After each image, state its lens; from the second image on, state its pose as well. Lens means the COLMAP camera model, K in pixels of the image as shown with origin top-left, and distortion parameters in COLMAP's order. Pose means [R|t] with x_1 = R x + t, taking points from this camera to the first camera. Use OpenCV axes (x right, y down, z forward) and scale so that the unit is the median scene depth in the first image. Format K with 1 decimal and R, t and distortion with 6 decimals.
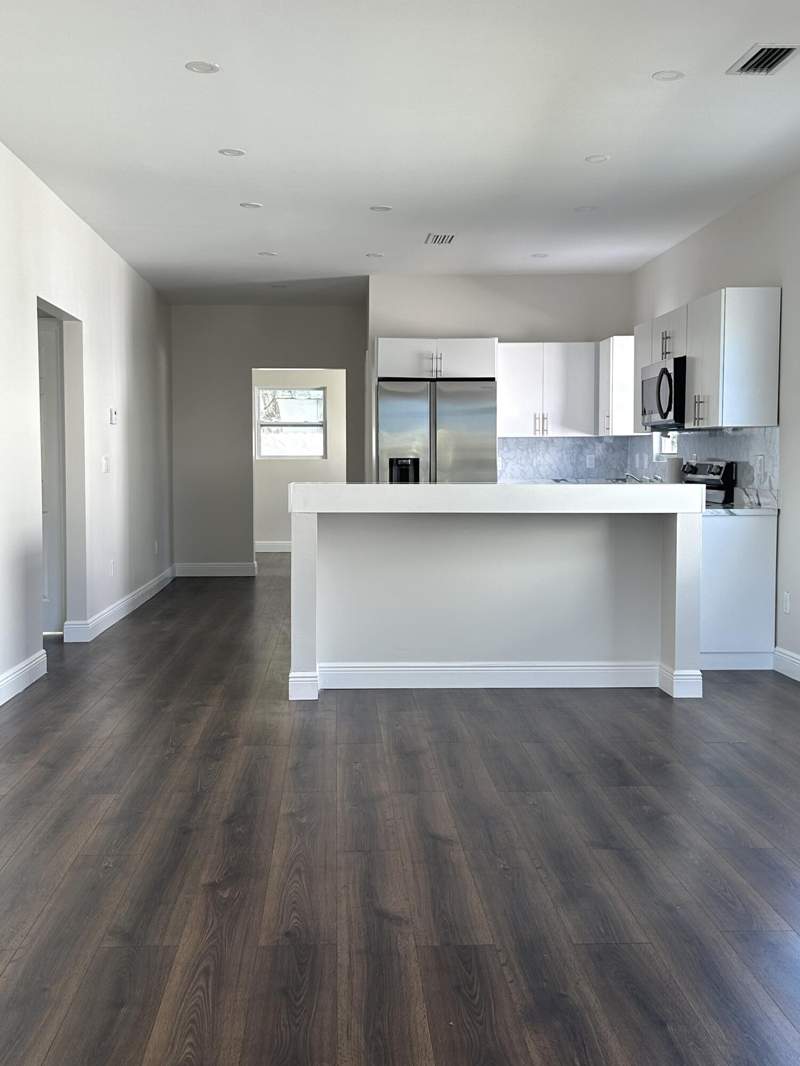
lens RADIAL K [[1154.1, 0, 400.0], [0, 1154.1, 533.0], [0, 0, 1]] dist [-0.015647, 0.002932]
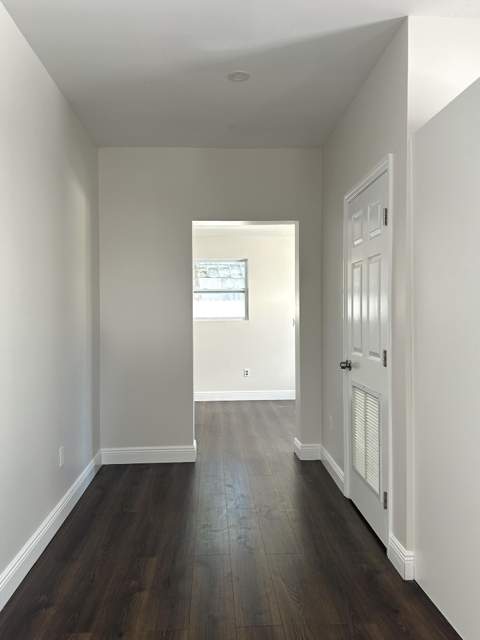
lens RADIAL K [[503.6, 0, 240.0], [0, 503.6, 320.0], [0, 0, 1]] dist [0.000783, 0.000430]
pose [[0.999969, -0.007855, -0.000603, -0.132123], [0.007815, 0.998735, -0.049669, -0.071185], [0.000992, 0.049663, 0.998766, 0.898883]]
